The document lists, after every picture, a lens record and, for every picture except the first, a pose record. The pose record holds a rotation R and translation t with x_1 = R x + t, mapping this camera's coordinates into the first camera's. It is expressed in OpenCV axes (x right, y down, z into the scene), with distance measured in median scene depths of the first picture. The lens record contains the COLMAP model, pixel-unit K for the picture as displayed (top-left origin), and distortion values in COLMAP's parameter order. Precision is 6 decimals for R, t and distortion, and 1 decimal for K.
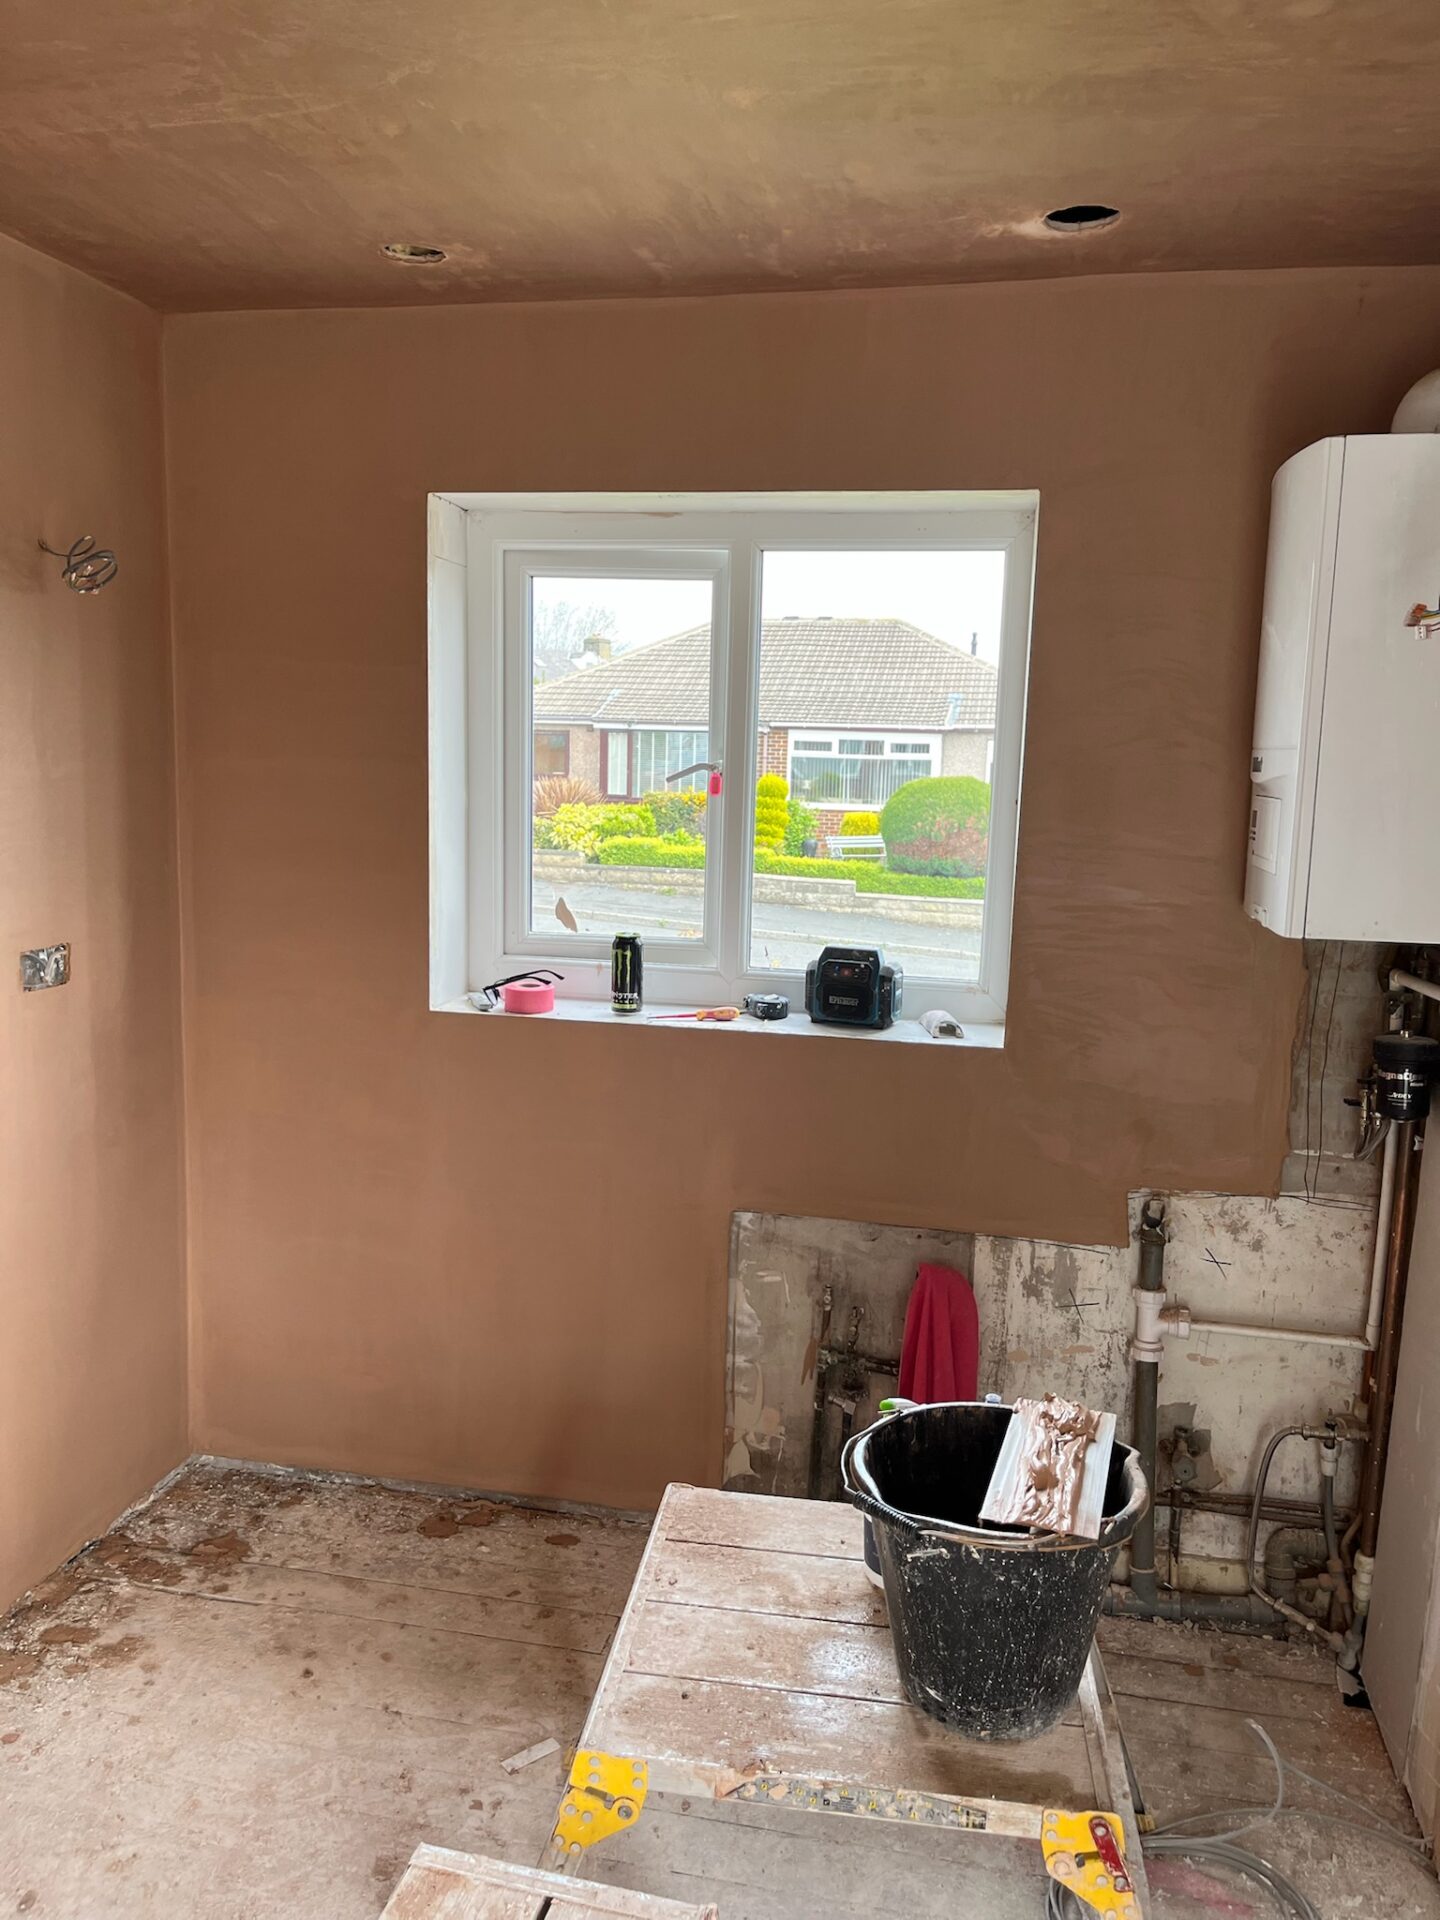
lens RADIAL K [[1473.6, 0, 730.5], [0, 1473.6, 975.0], [0, 0, 1]] dist [0.063485, -0.101222]
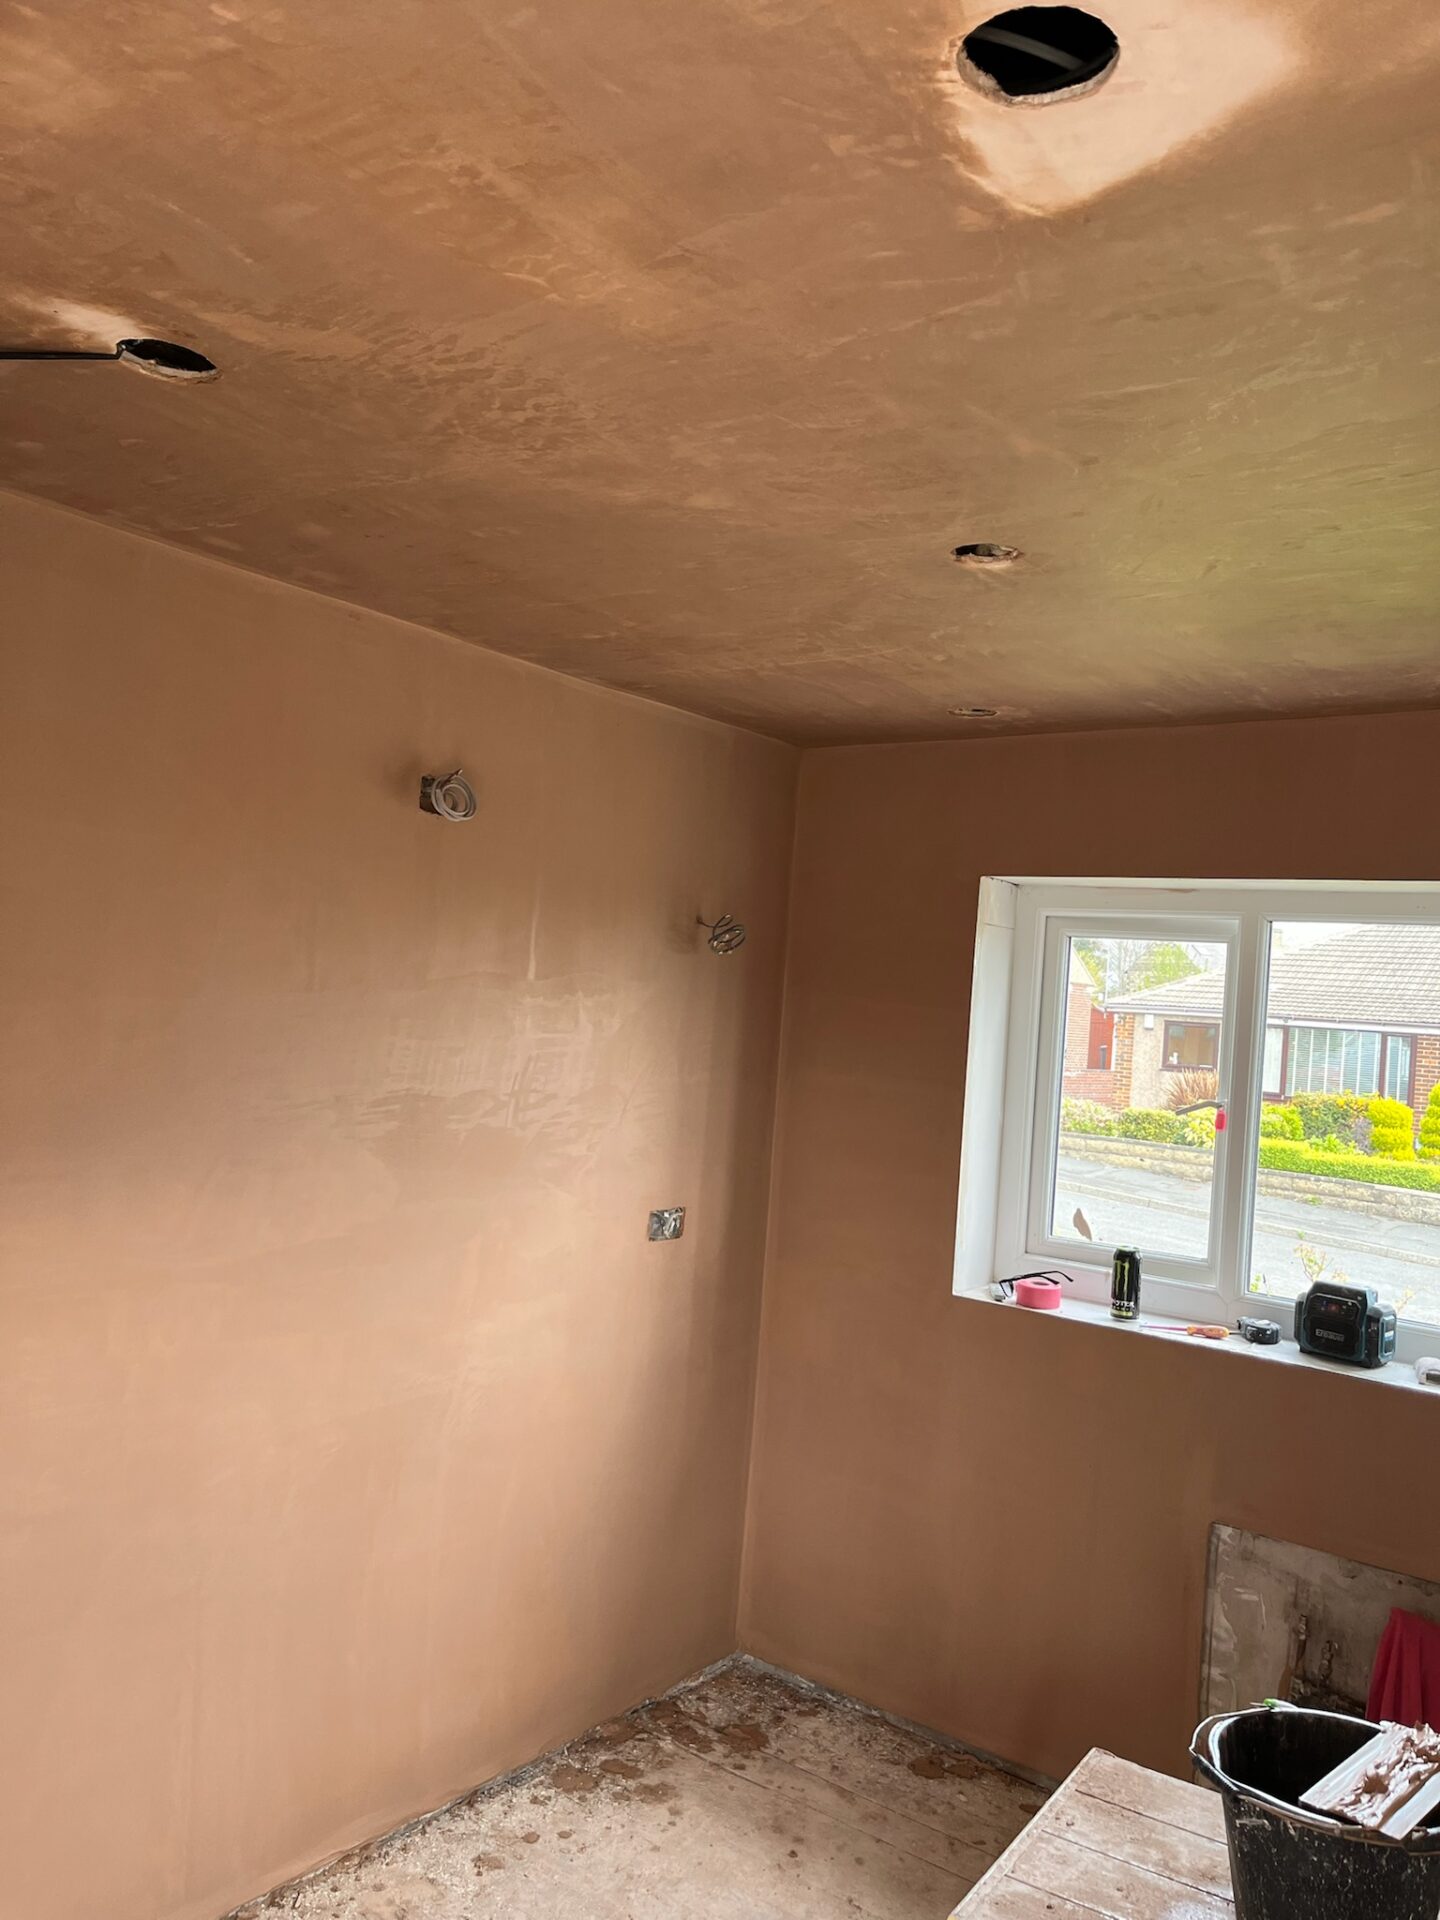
lens RADIAL K [[1473.6, 0, 704.9], [0, 1473.6, 962.7], [0, 0, 1]] dist [0.063485, -0.101222]
pose [[0.899608, 0.027841, -0.435810, 0.130321], [-0.112269, 0.979167, -0.169196, -0.013374], [0.422021, 0.201138, 0.883992, -0.189771]]
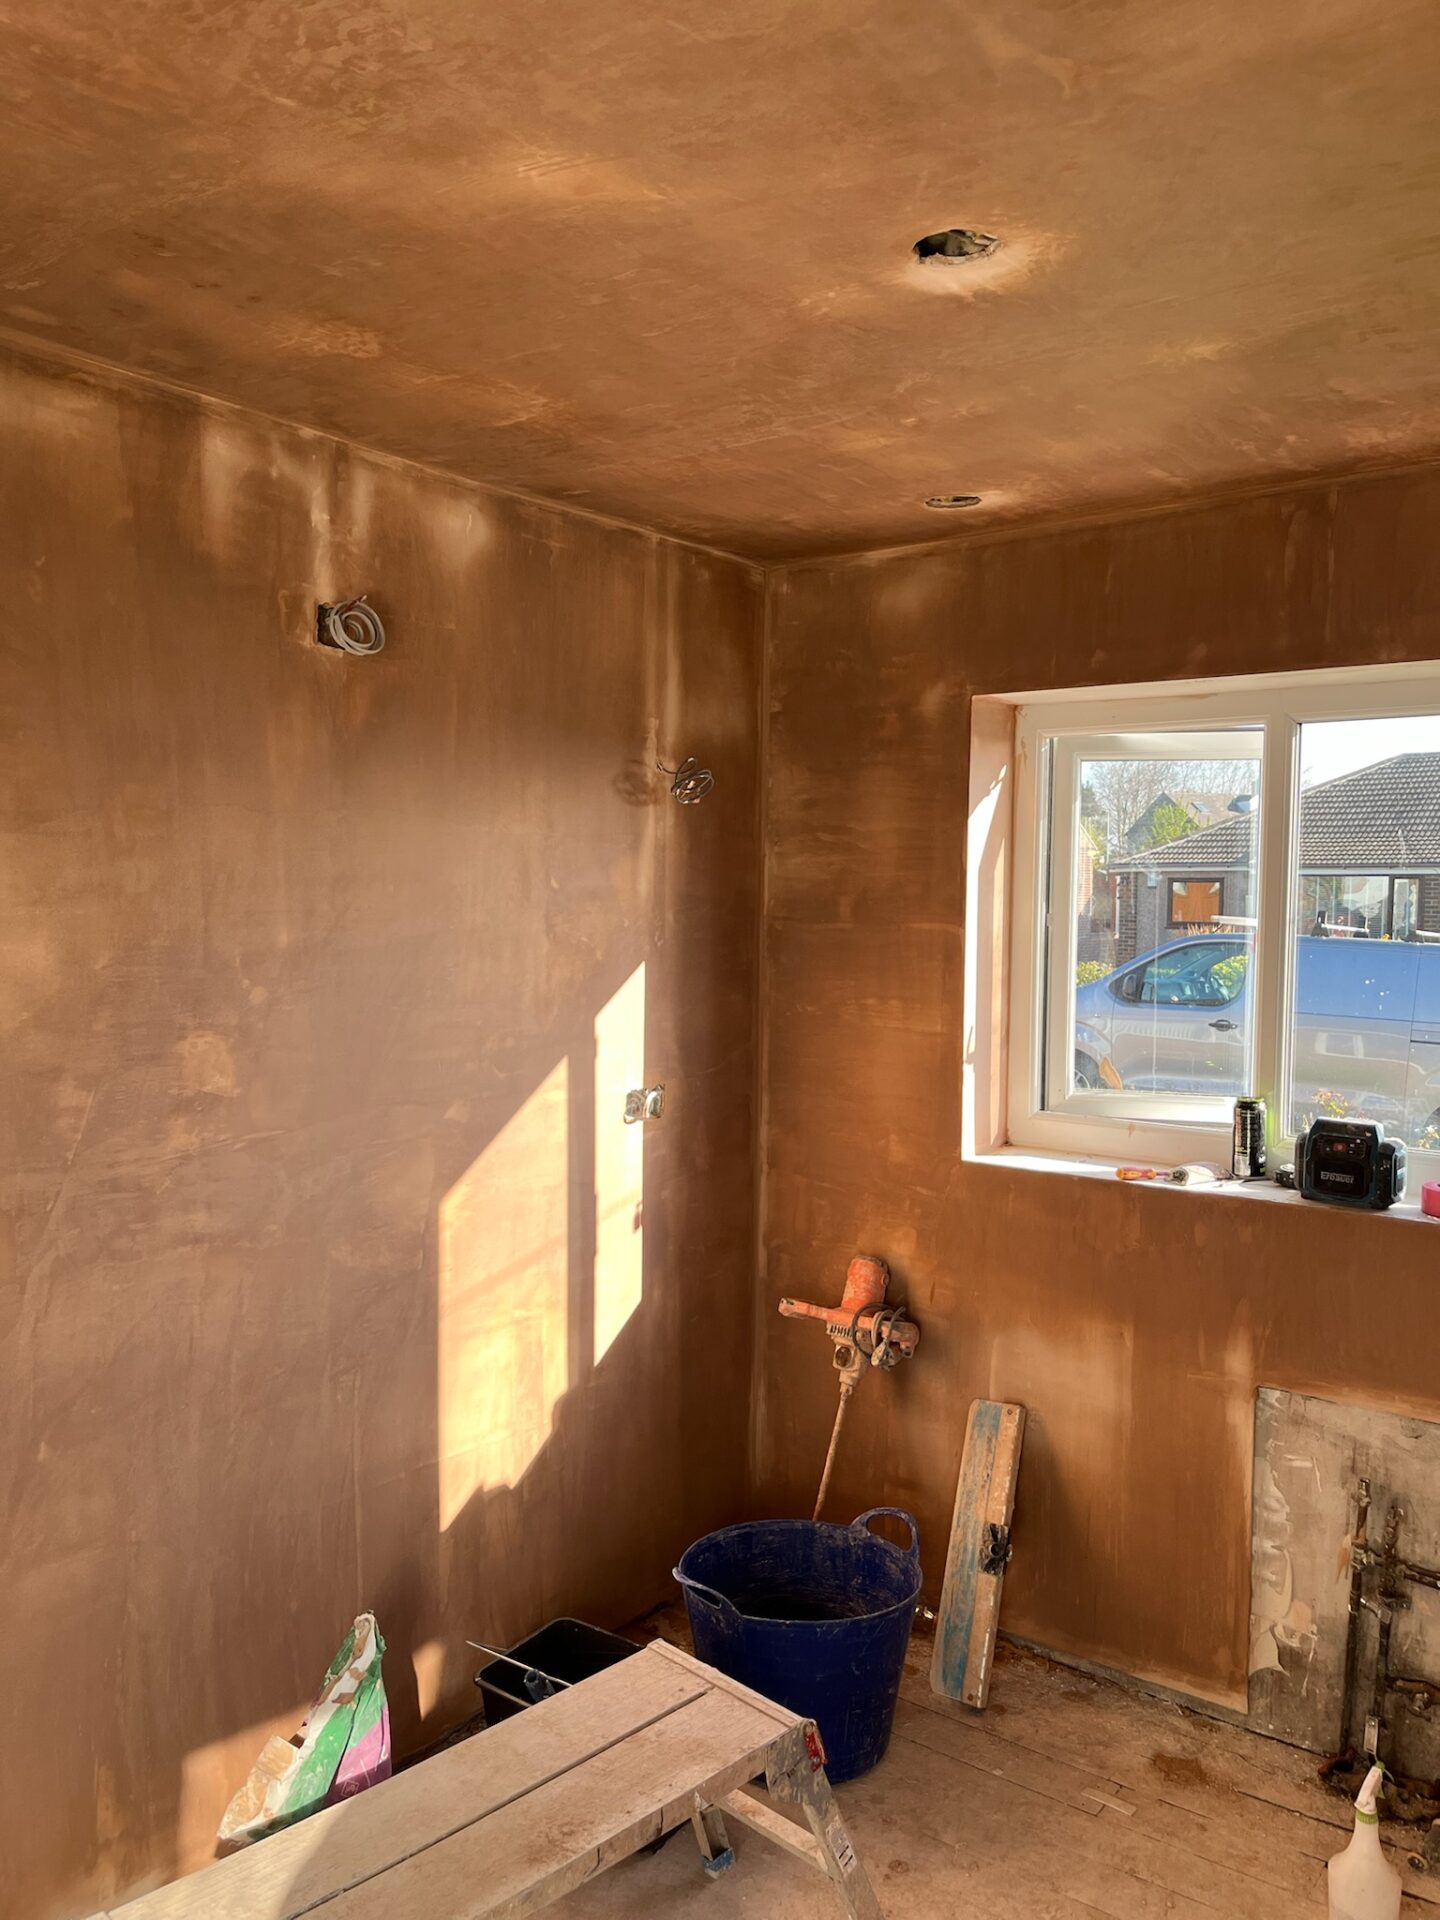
lens RADIAL K [[1473.6, 0, 707.1], [0, 1473.6, 970.2], [0, 0, 1]] dist [0.063485, -0.101222]
pose [[0.900884, 0.005325, -0.434028, 0.099413], [-0.049976, 0.994548, -0.091528, -0.005714], [0.431174, 0.104147, 0.896238, -0.067642]]
